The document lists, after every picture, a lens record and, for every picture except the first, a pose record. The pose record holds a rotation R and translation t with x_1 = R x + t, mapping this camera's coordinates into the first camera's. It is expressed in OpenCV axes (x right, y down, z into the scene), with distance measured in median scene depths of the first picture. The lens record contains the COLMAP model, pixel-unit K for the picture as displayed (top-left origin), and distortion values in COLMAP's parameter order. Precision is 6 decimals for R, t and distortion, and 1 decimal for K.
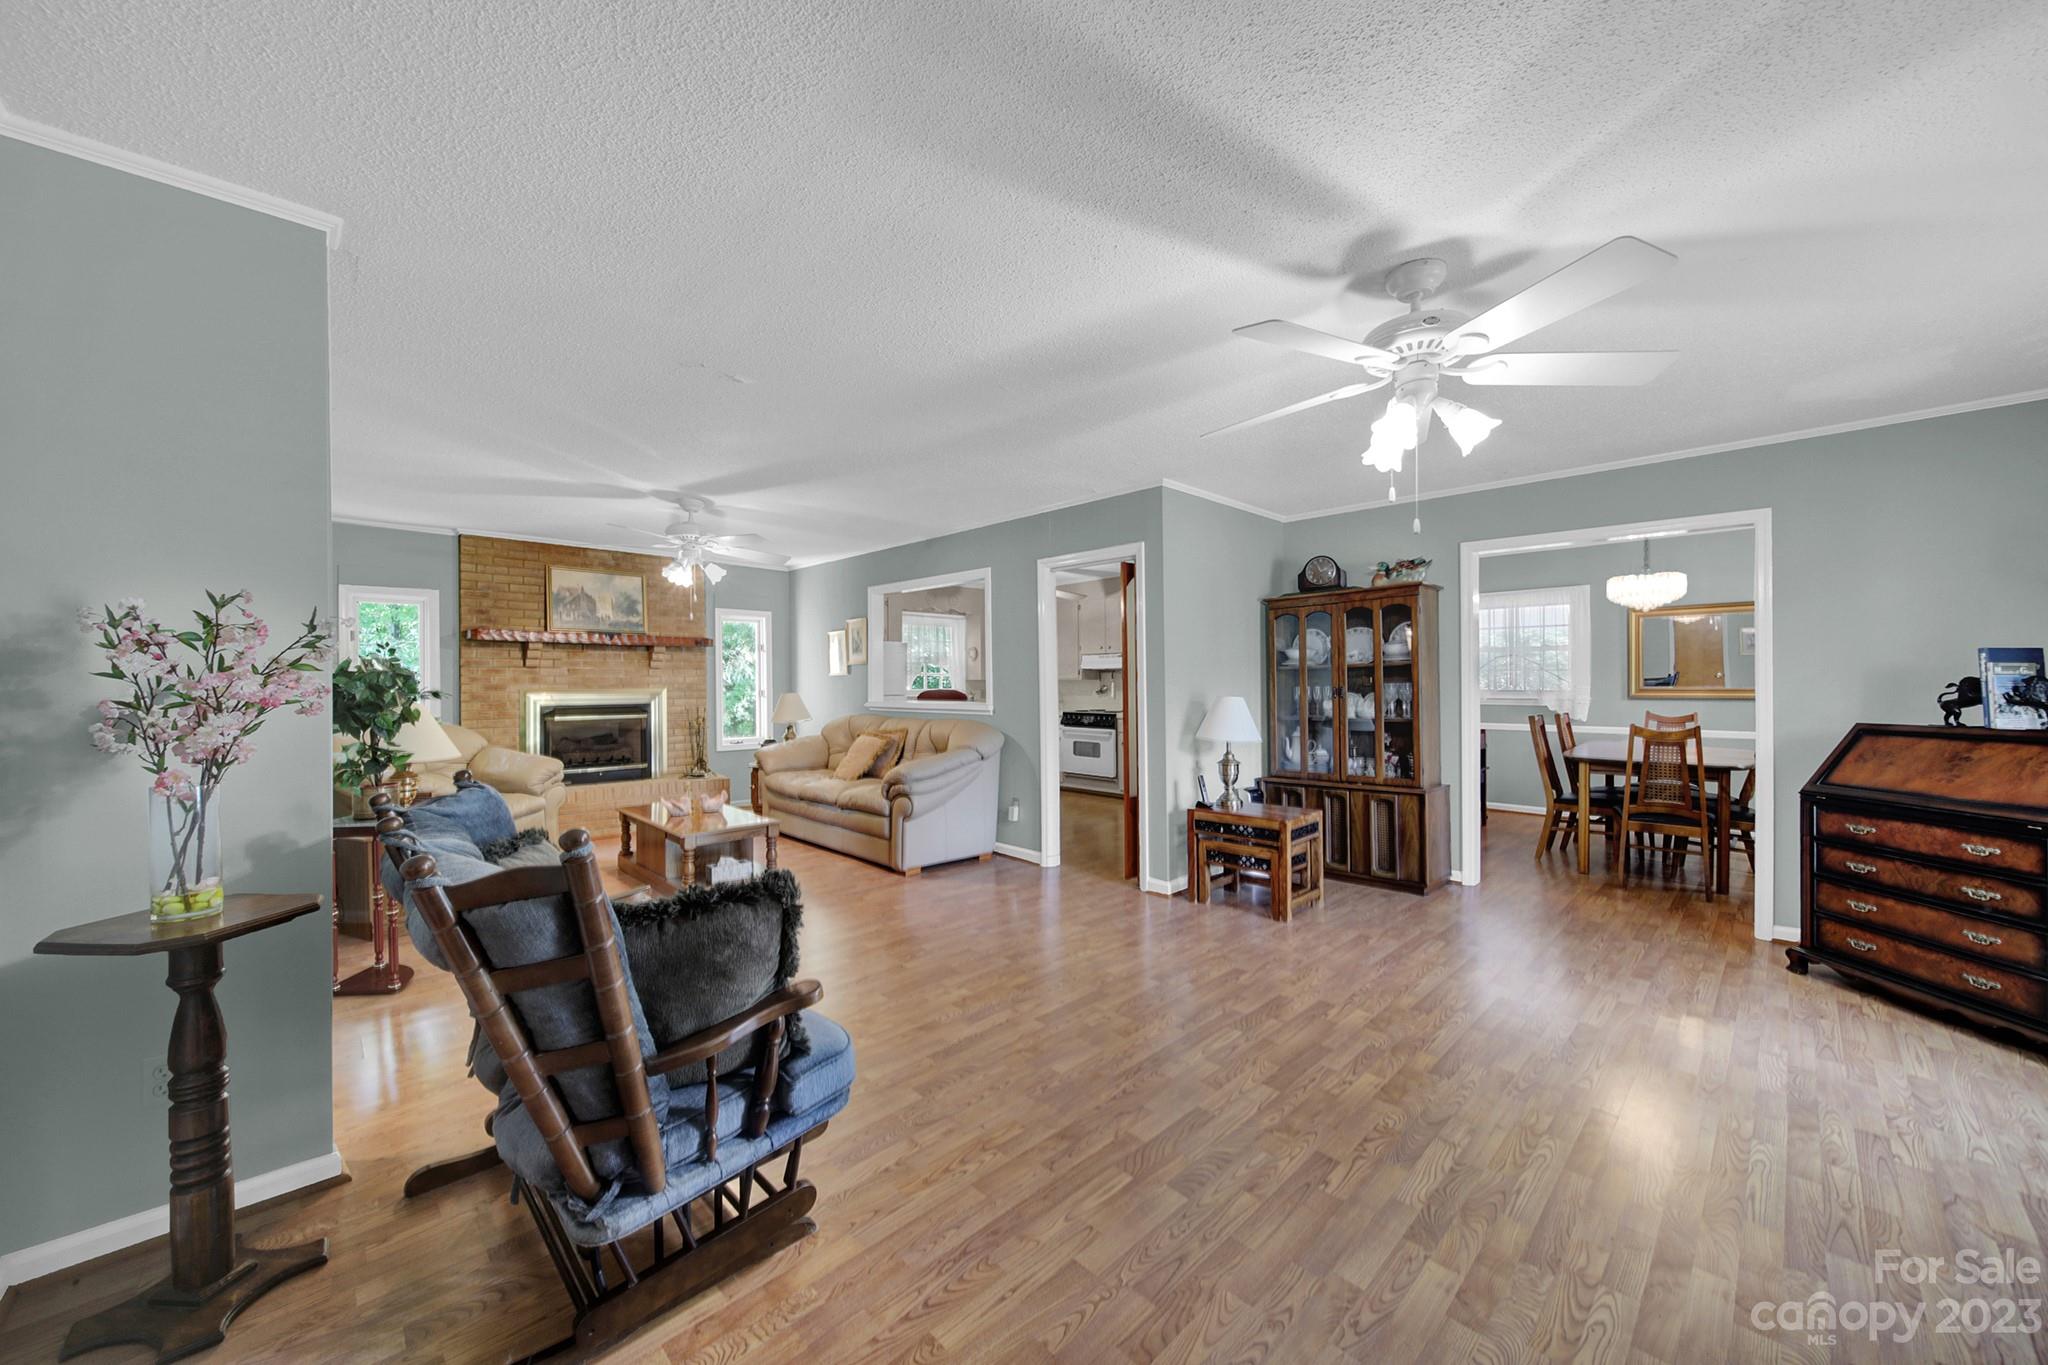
lens RADIAL K [[749.7, 0, 1030.3], [0, 749.7, 682.9], [0, 0, 1]] dist [-0.000372, 0.000024]
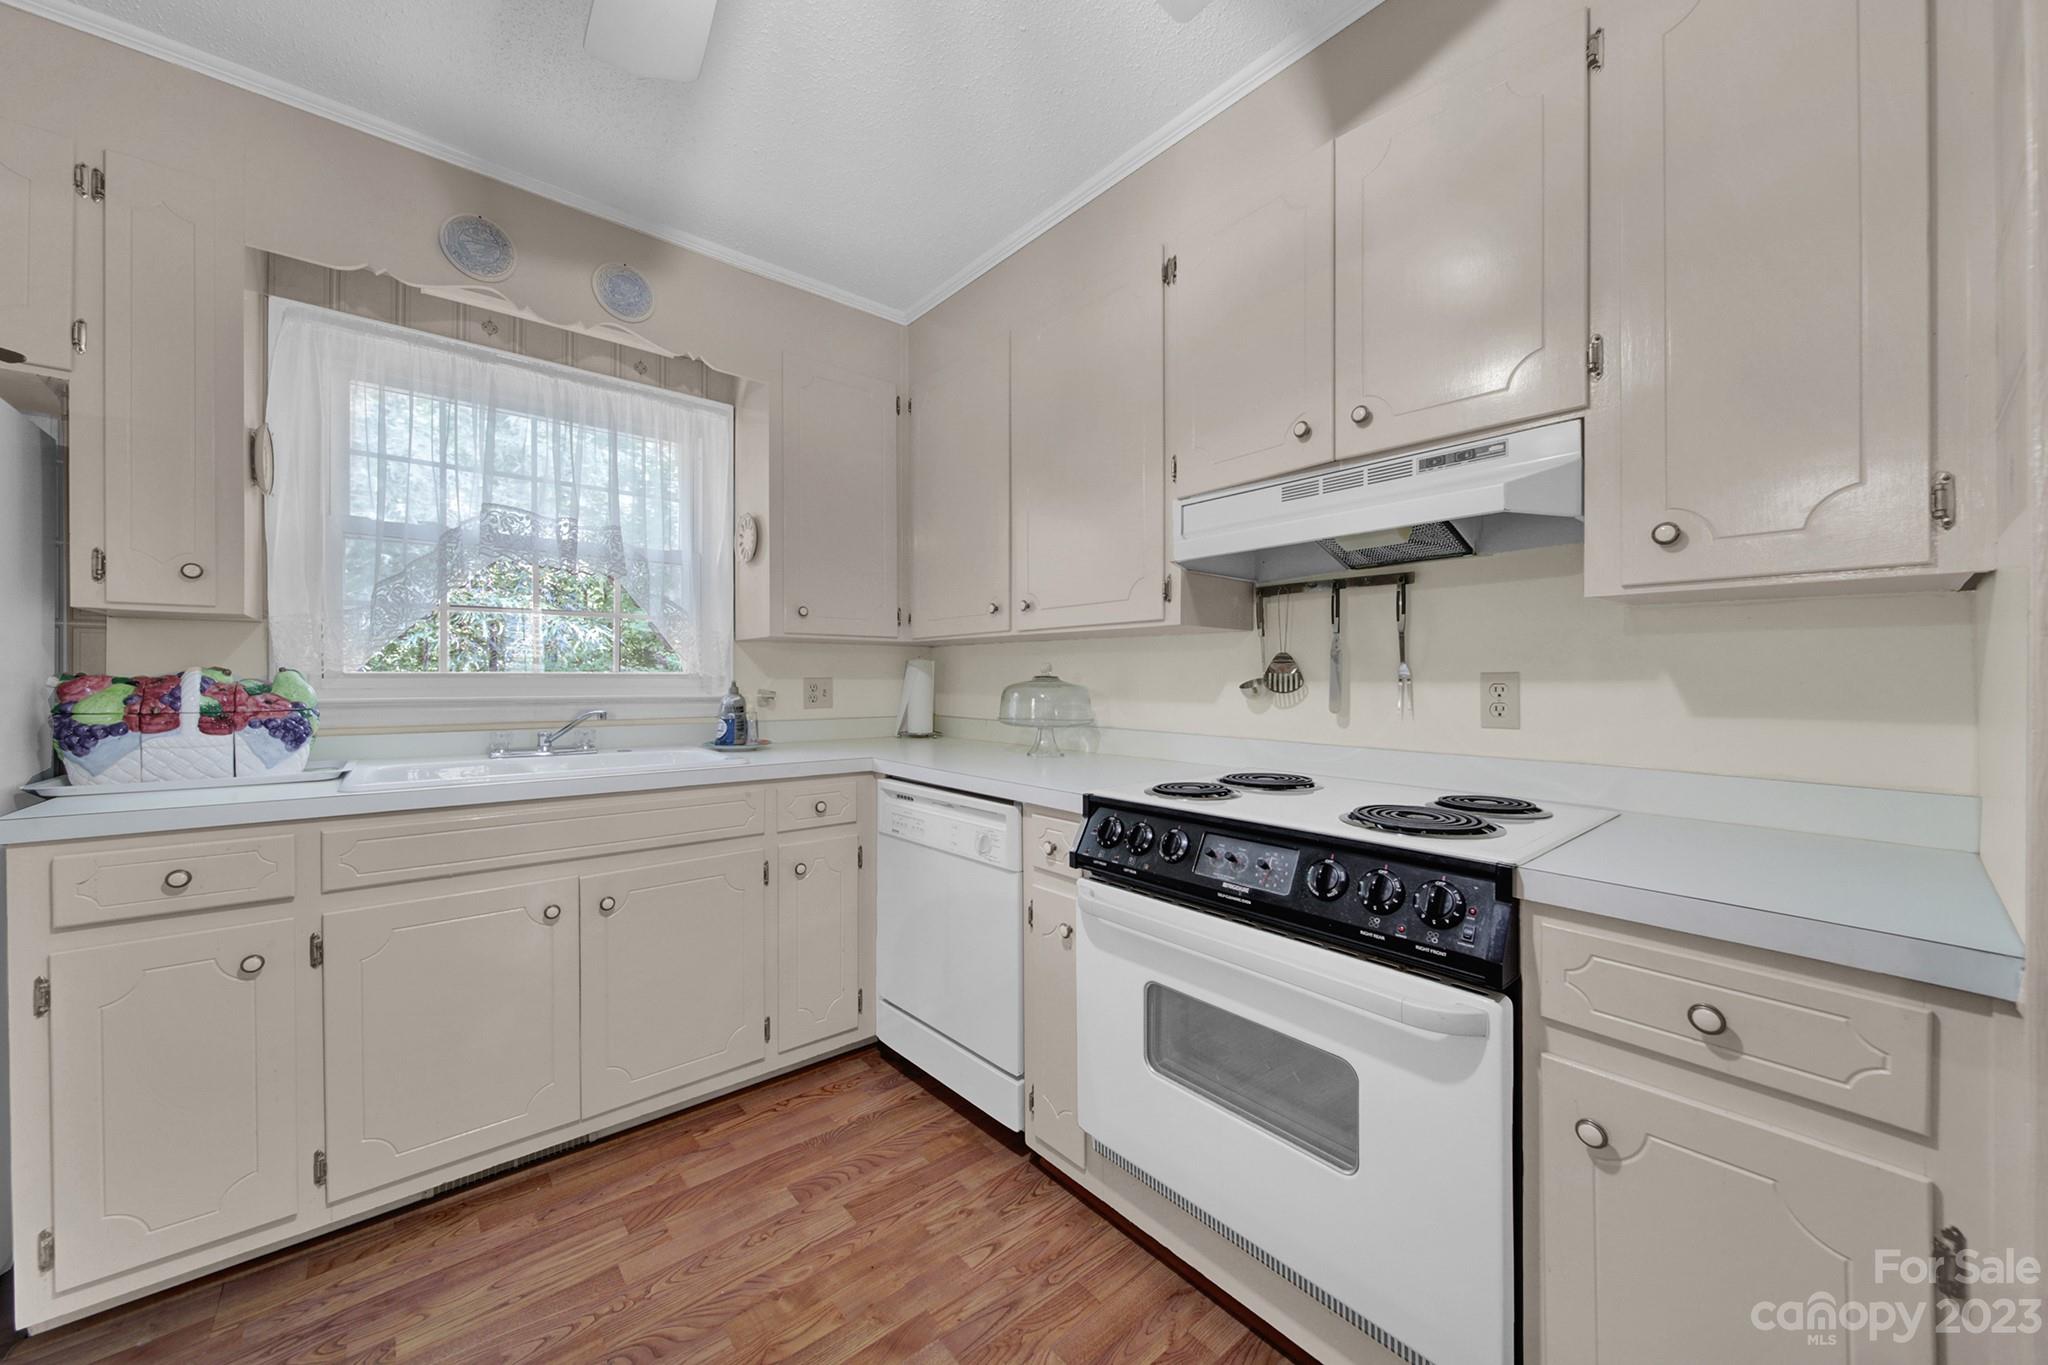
lens RADIAL K [[739.5, 0, 1020.5], [0, 739.5, 684.4], [0, 0, 1]] dist [-0.000347, -0.000150]
pose [[0.997784, 0.007329, -0.066129, 0.055939], [-0.006958, 0.999959, 0.005841, 0.014728], [0.066169, -0.005368, 0.997794, 1.140842]]
